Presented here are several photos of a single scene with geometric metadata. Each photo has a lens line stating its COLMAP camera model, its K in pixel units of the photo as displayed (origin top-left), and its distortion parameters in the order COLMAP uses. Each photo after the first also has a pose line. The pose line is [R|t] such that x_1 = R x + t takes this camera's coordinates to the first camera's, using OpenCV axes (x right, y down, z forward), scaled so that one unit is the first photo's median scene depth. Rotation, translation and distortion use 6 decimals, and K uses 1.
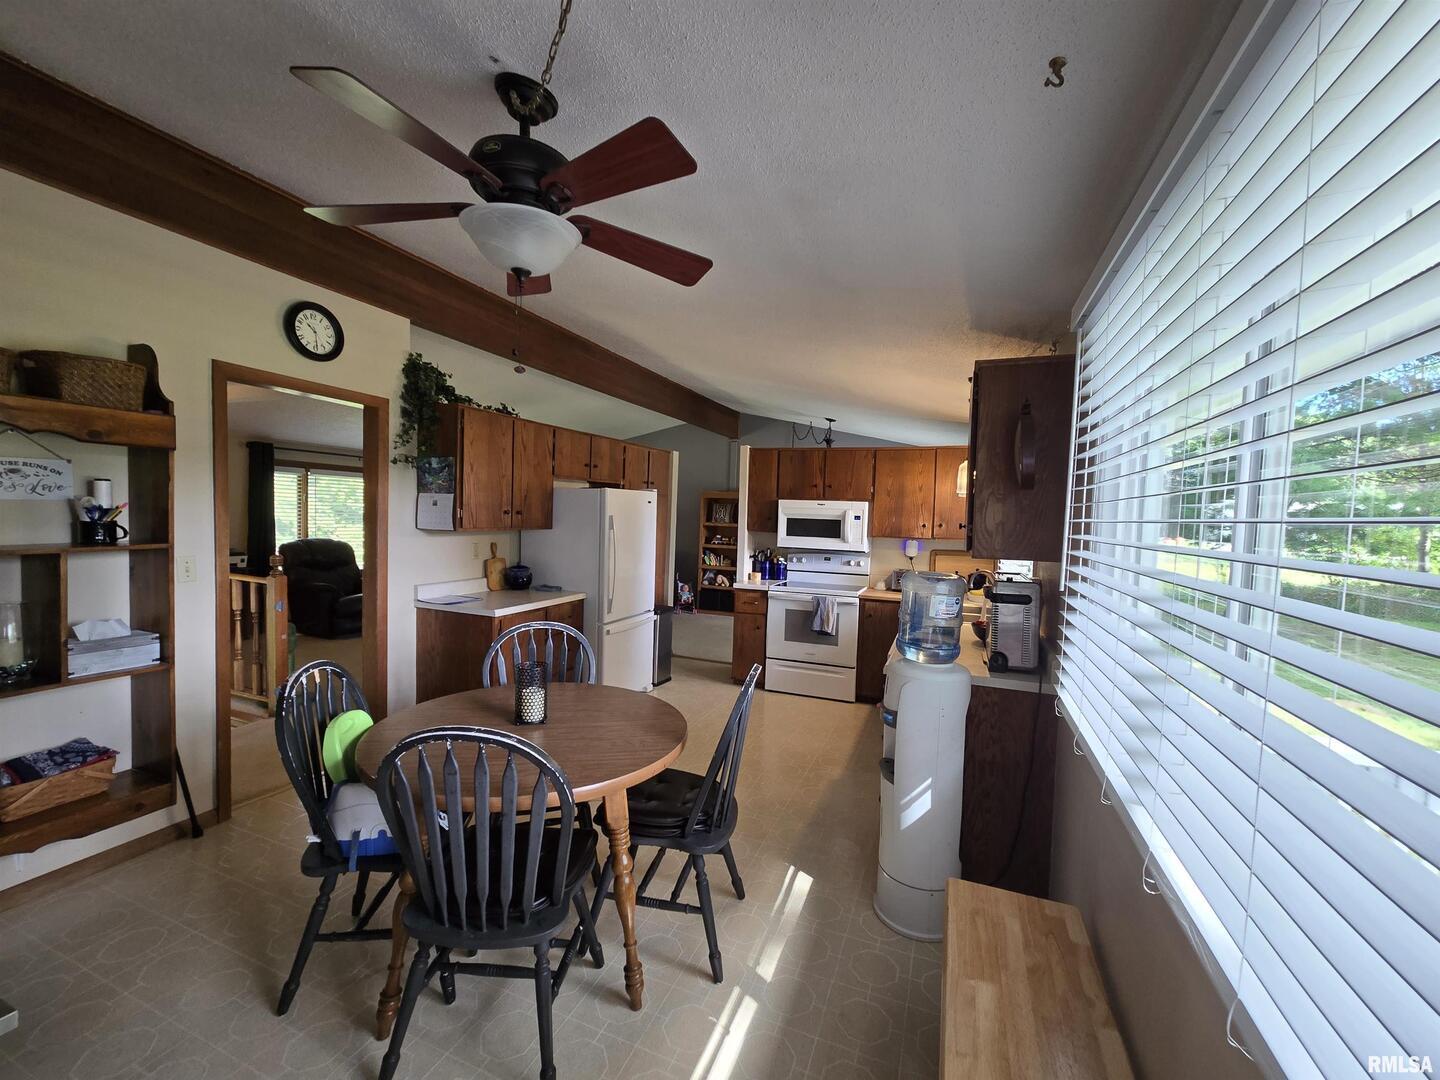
lens RADIAL K [[589.5, 0, 720.0], [0, 589.5, 540.0], [0, 0, 1]] dist [0.001784, 0.000221]
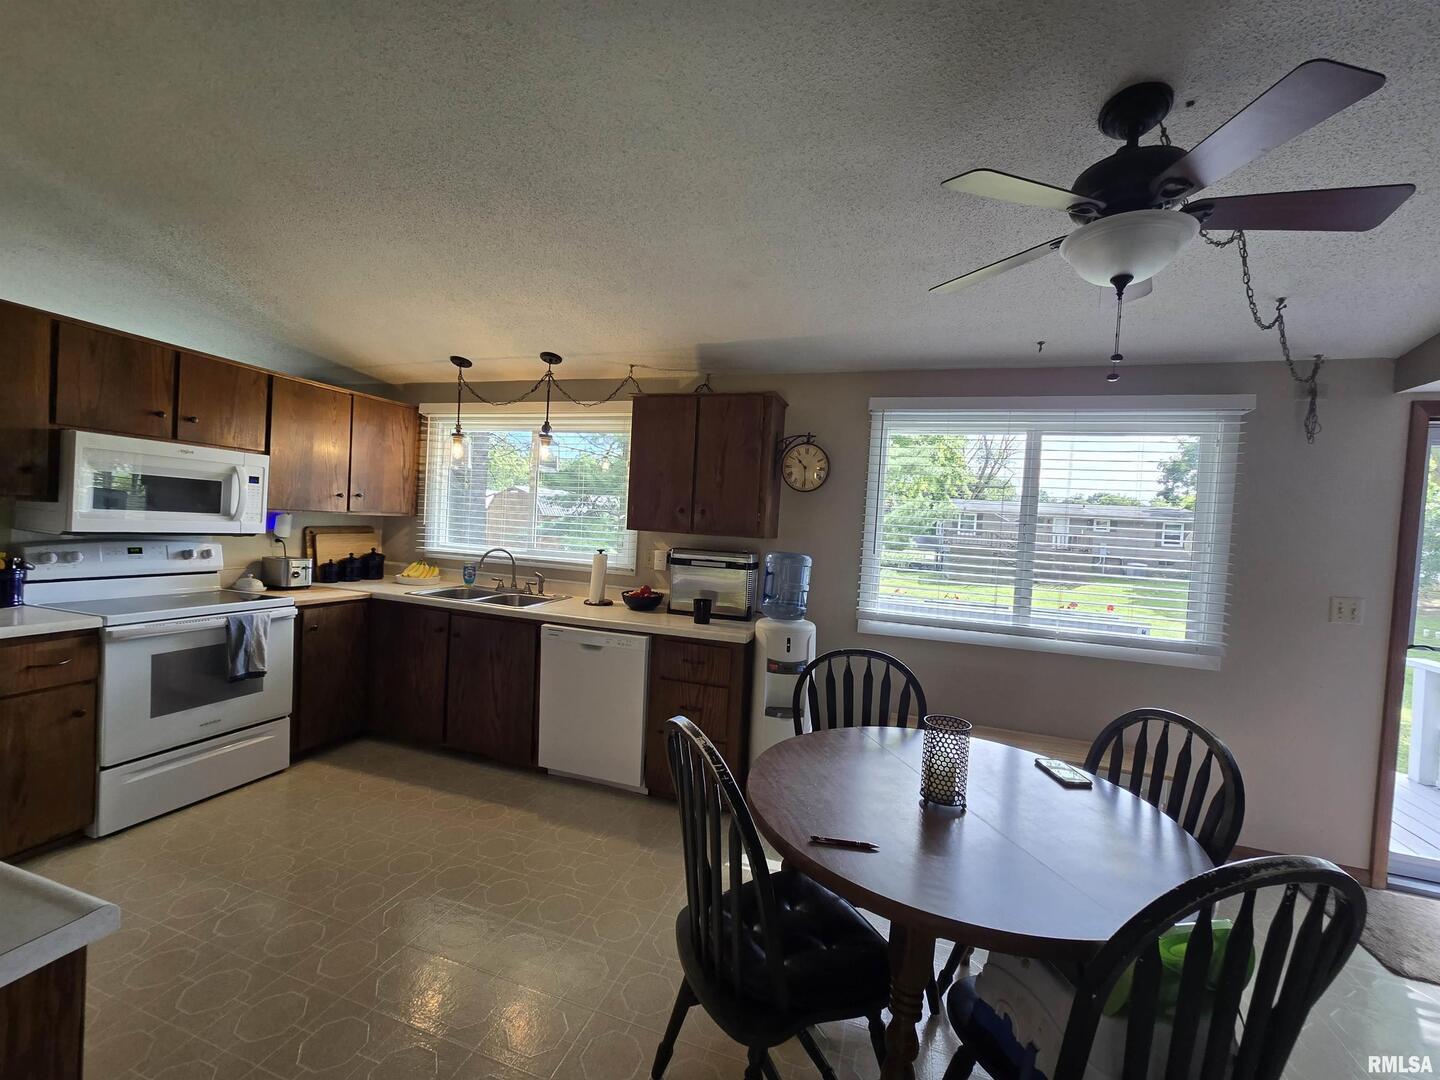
lens RADIAL K [[589.5, 0, 720.0], [0, 589.5, 540.0], [0, 0, 1]] dist [0.001784, 0.000221]
pose [[-0.064480, -0.061854, 0.996000, -0.431738], [-0.016671, 0.998005, 0.060899, -0.021010], [-0.997780, -0.012677, -0.065382, 0.570887]]
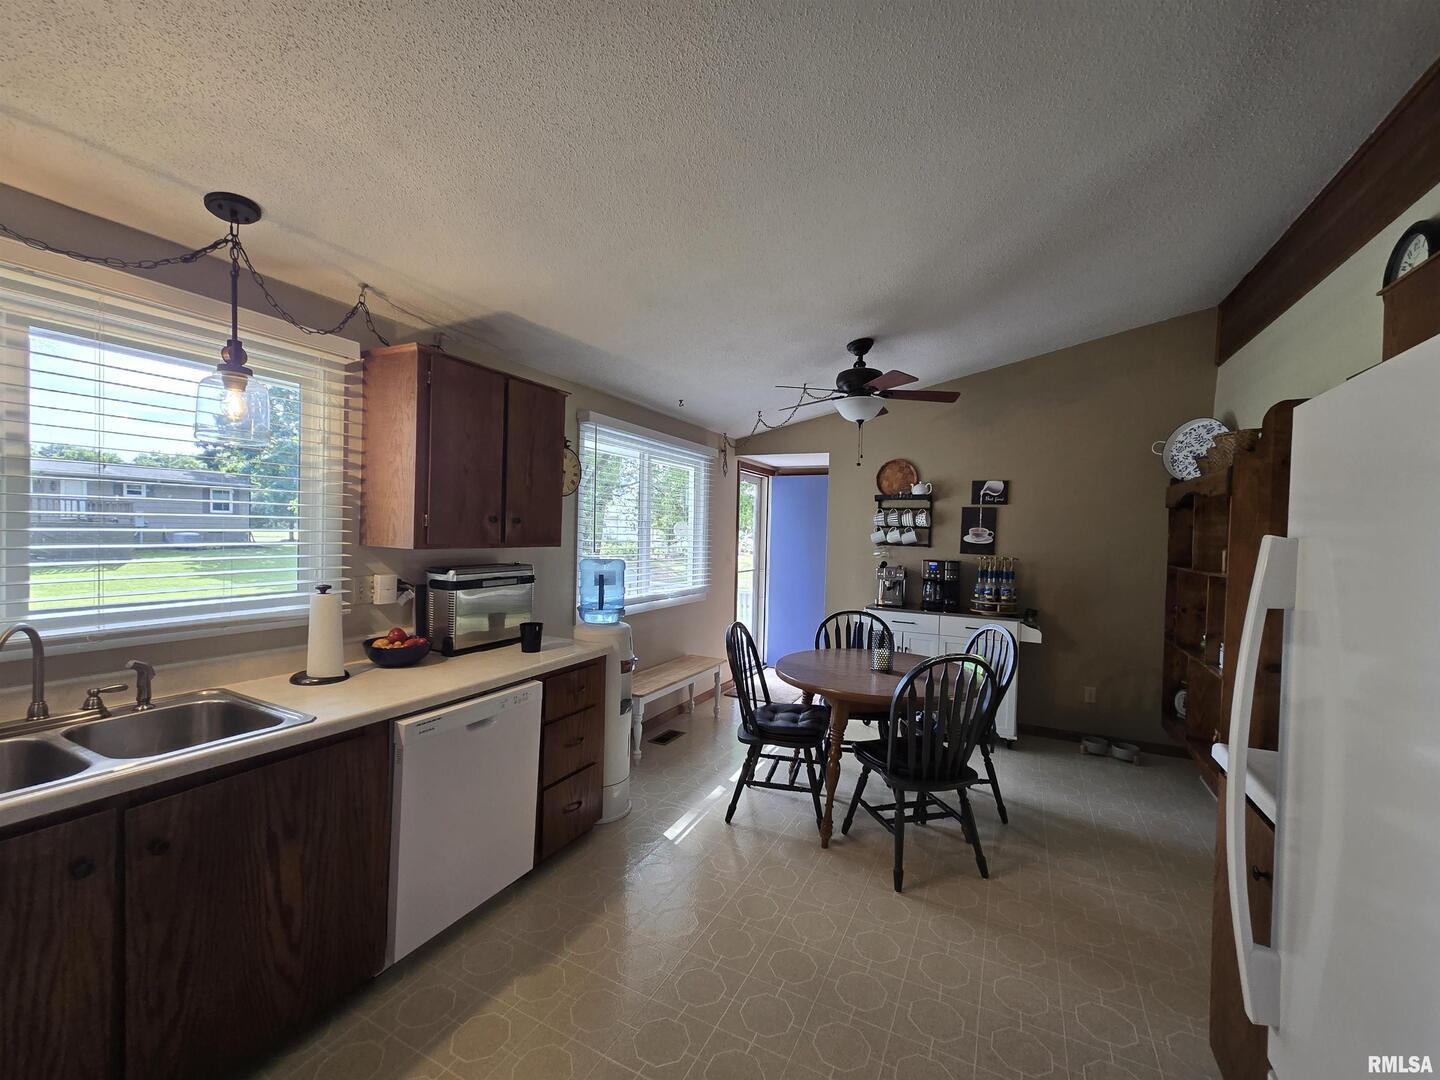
lens RADIAL K [[581.0, 0, 720.0], [0, 581.0, 540.0], [0, 0, 1]] dist [-0.001145, -0.000049]
pose [[-0.994337, -0.060346, 0.087474, -0.010274], [-0.055004, 0.996544, 0.062248, -0.037402], [-0.090929, 0.057084, -0.994220, 1.065954]]
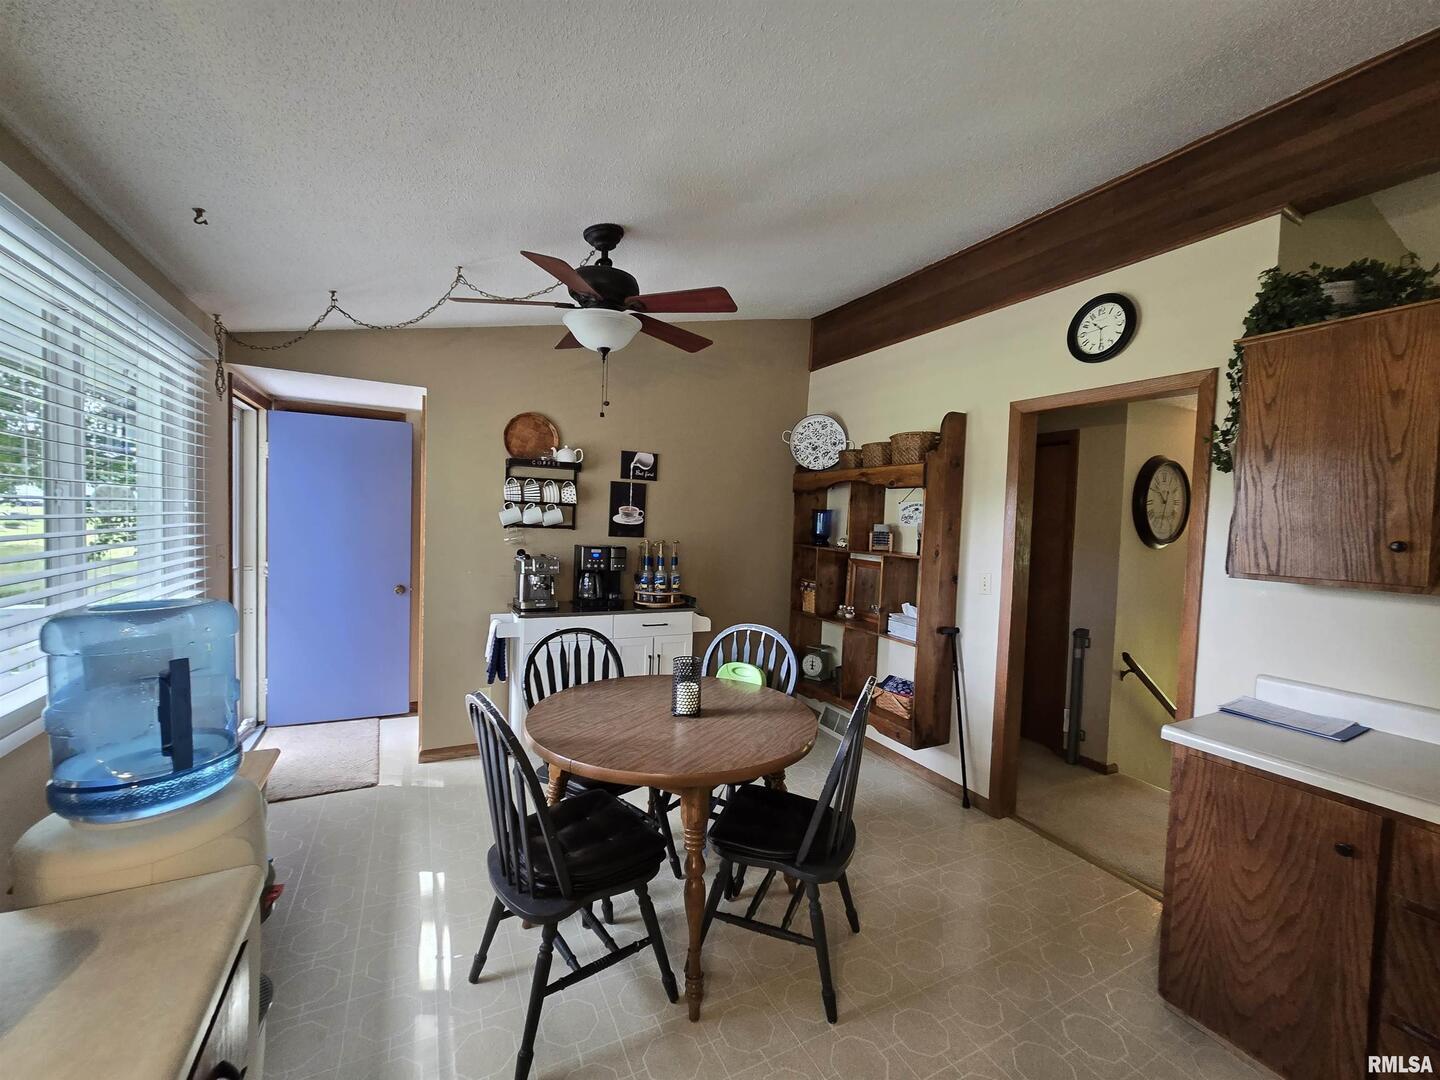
lens RADIAL K [[589.5, 0, 720.0], [0, 589.5, 540.0], [0, 0, 1]] dist [0.001784, 0.000221]
pose [[-0.651265, -0.029137, -0.758291, 0.192510], [-0.093157, 0.994774, 0.041785, -0.021218], [0.753111, 0.097853, -0.650576, 0.733914]]
